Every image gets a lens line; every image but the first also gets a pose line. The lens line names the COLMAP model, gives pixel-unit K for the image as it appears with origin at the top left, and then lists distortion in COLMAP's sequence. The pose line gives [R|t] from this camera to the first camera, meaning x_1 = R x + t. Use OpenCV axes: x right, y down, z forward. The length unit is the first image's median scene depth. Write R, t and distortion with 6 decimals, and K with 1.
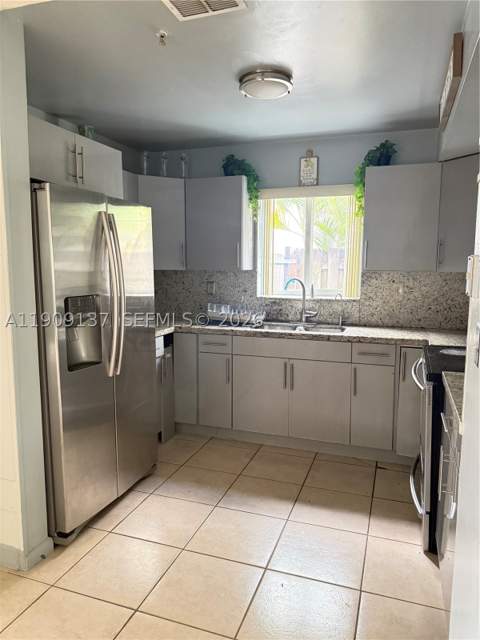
lens RADIAL K [[453.1, 0, 240.0], [0, 453.1, 320.0], [0, 0, 1]] dist [0.050879, -0.002605]
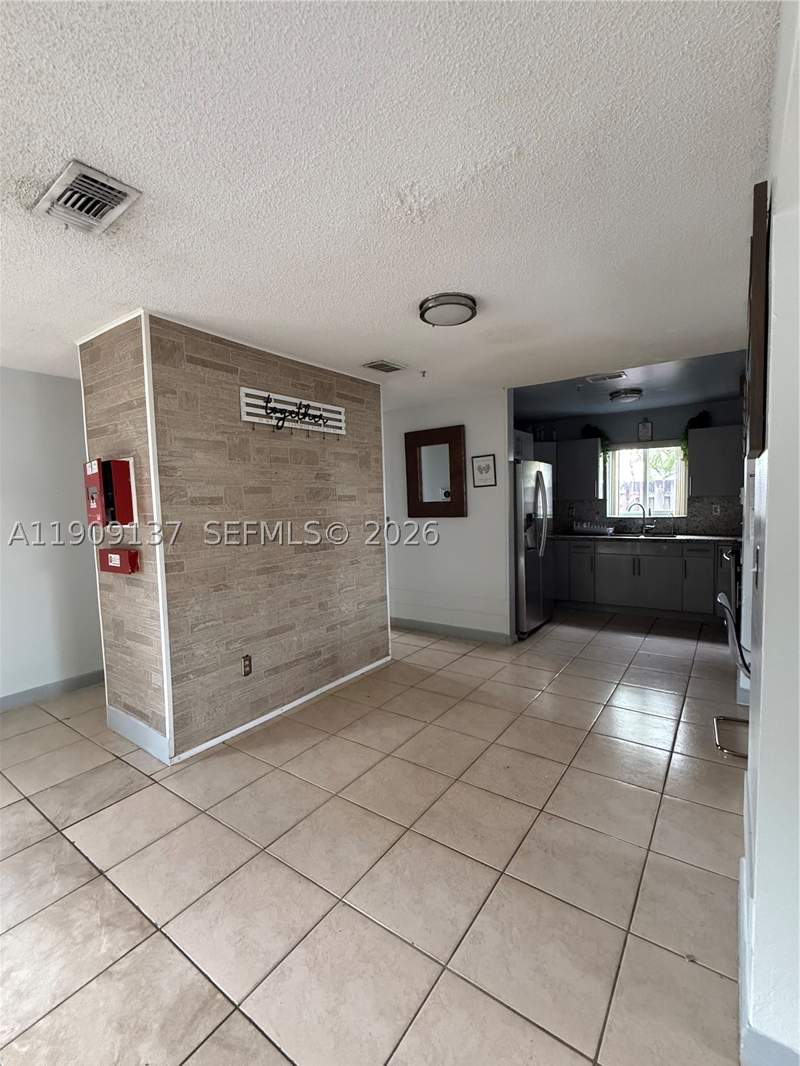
lens RADIAL K [[467.2, 0, 400.0], [0, 467.2, 533.0], [0, 0, 1]] dist [0.000037, 0.000061]
pose [[0.961160, -0.009834, -0.275816, -0.212216], [-0.002861, 0.998956, -0.045585, 0.079998], [0.275976, 0.044604, 0.960129, -0.707073]]
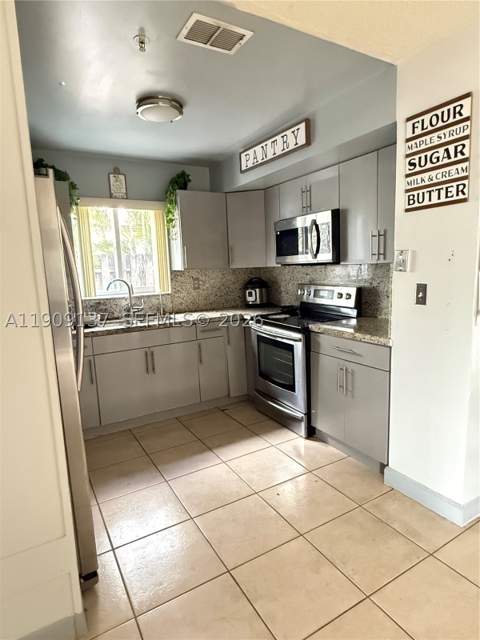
lens RADIAL K [[370.6, 0, 240.0], [0, 370.6, 320.0], [0, 0, 1]] dist [-0.004407, -0.000783]
pose [[0.651927, -0.138866, 0.745458, -0.409985], [0.131727, 0.988881, 0.069012, -0.017083], [-0.746752, 0.053206, 0.662971, 0.178582]]
